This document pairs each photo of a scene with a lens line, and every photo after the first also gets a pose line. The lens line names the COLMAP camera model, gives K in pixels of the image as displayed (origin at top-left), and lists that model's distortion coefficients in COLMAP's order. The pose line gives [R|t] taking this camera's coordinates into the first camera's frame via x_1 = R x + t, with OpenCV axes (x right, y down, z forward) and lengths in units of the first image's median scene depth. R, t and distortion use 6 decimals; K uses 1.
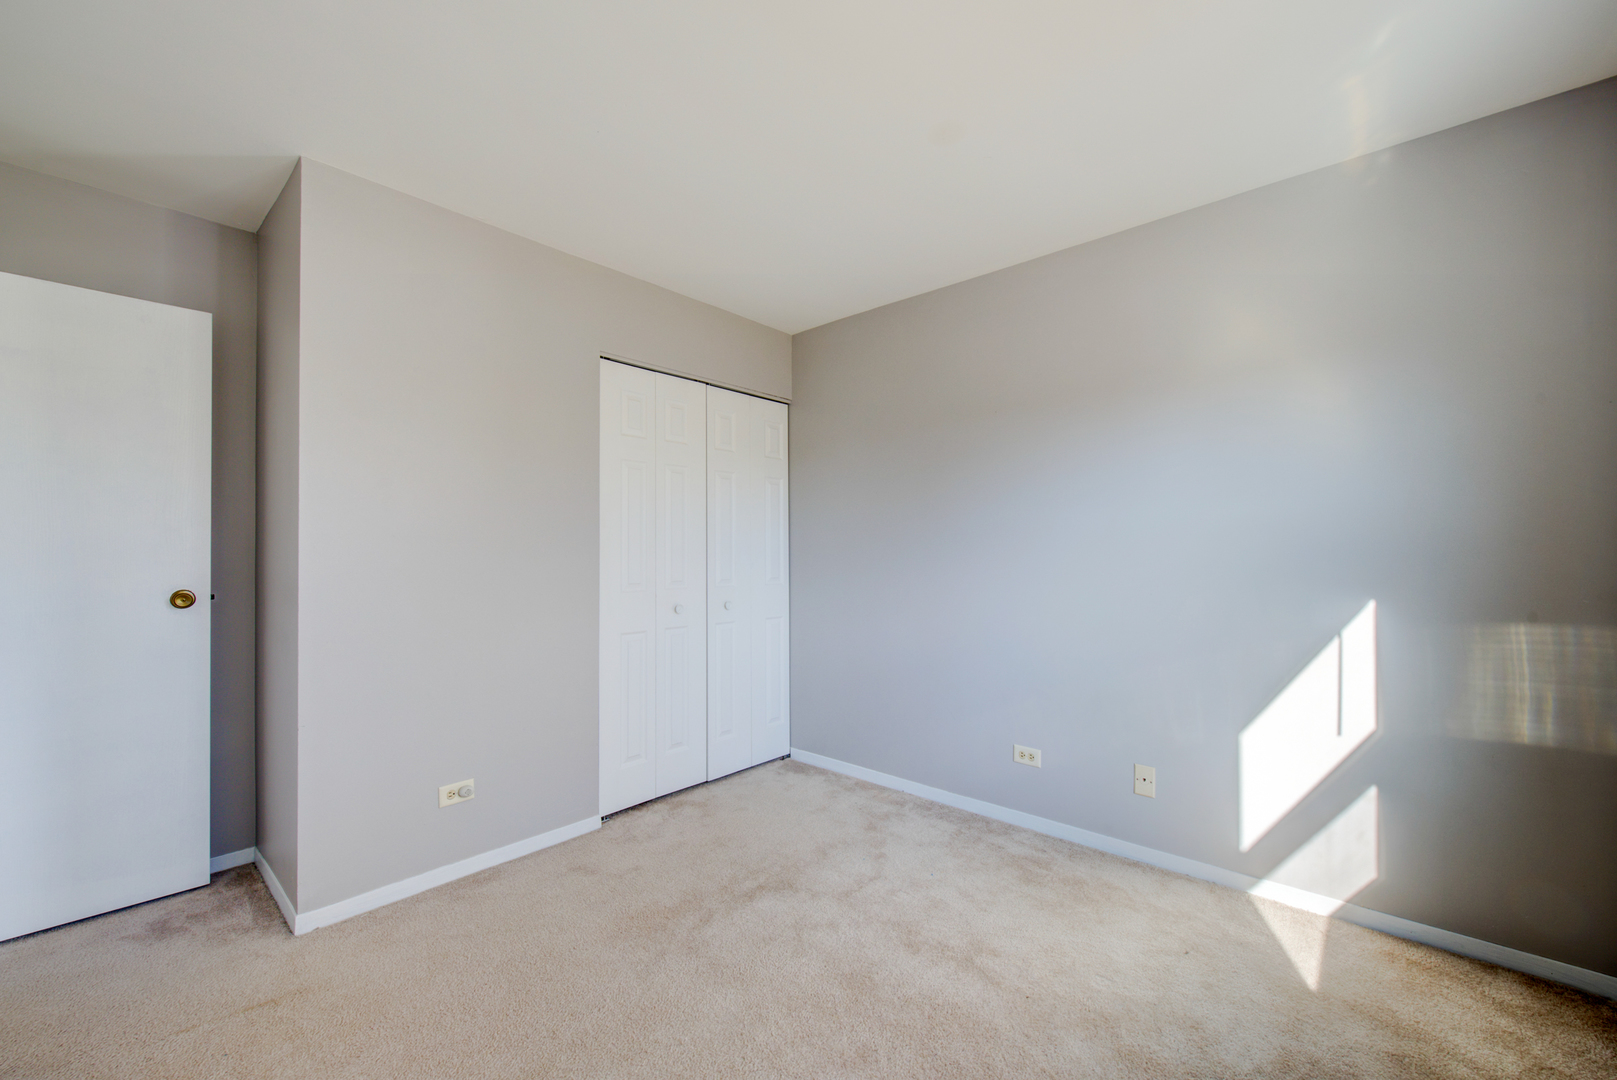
lens RADIAL K [[652.2, 0, 805.6], [0, 652.2, 543.5], [0, 0, 1]] dist [0.000358, 0.000148]
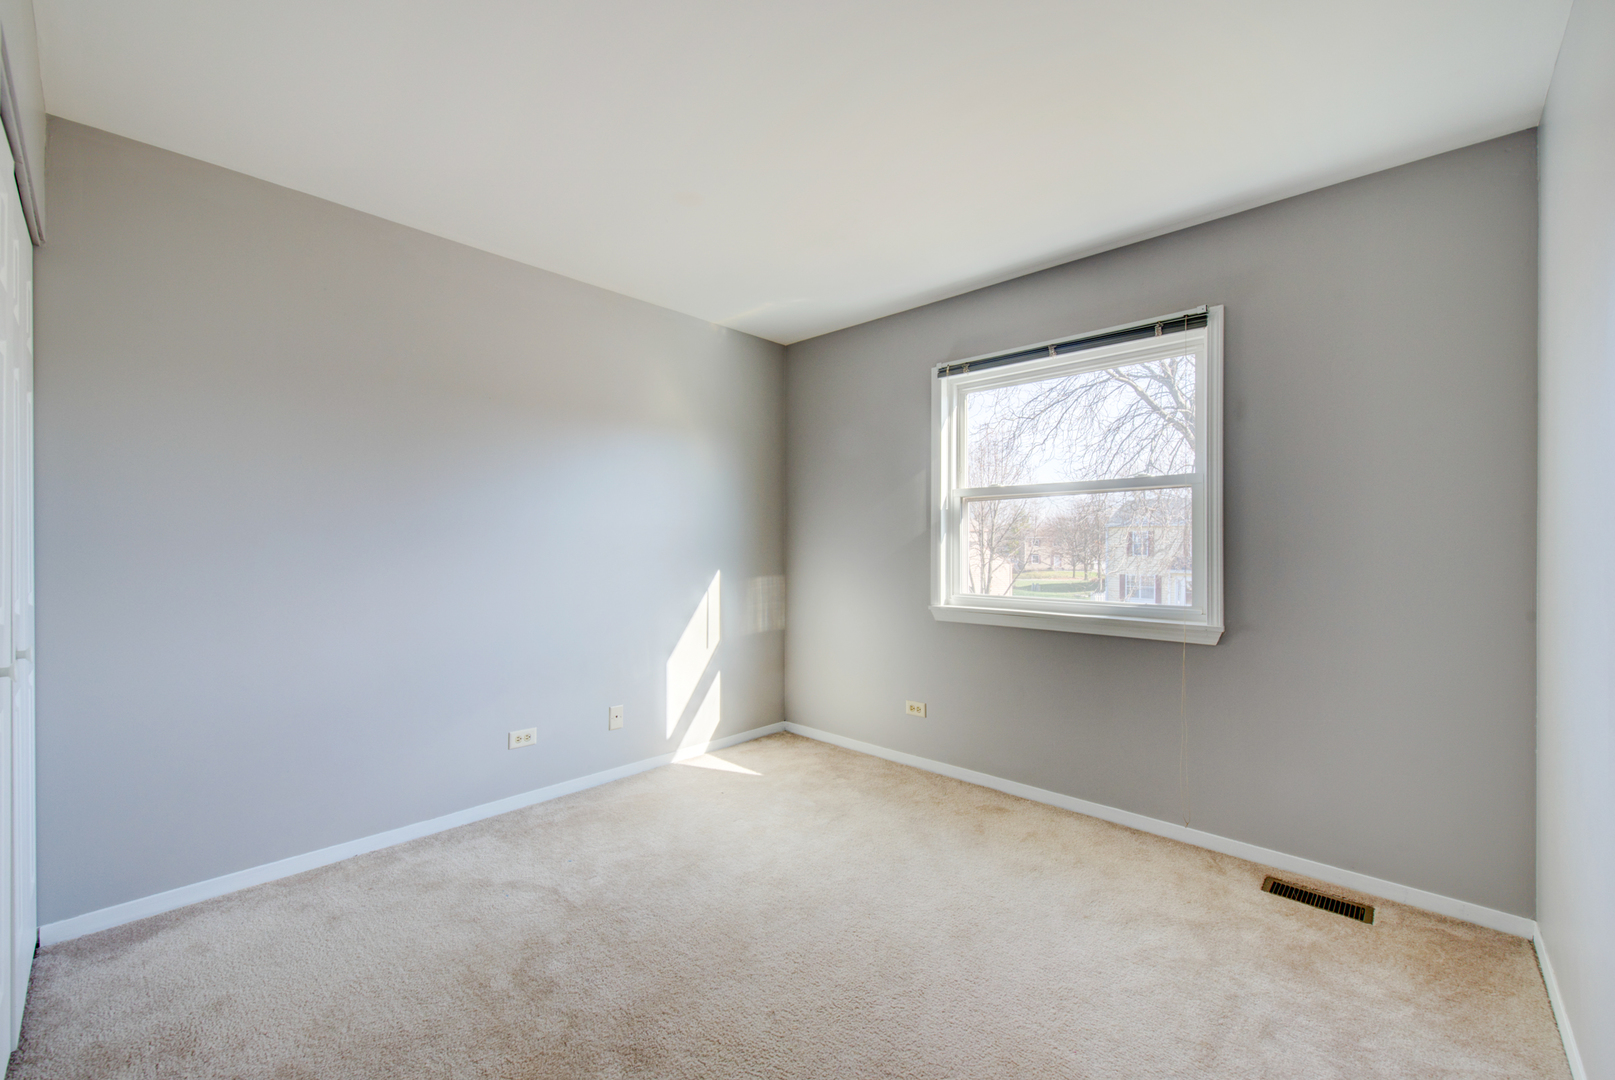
lens RADIAL K [[651.4, 0, 810.6], [0, 651.4, 541.8], [0, 0, 1]] dist [0.000358, 0.000148]
pose [[0.007382, 0.005758, 0.999956, -0.838473], [-0.013868, 0.999888, -0.005655, 0.013372], [-0.999877, -0.013826, 0.007461, 0.642745]]
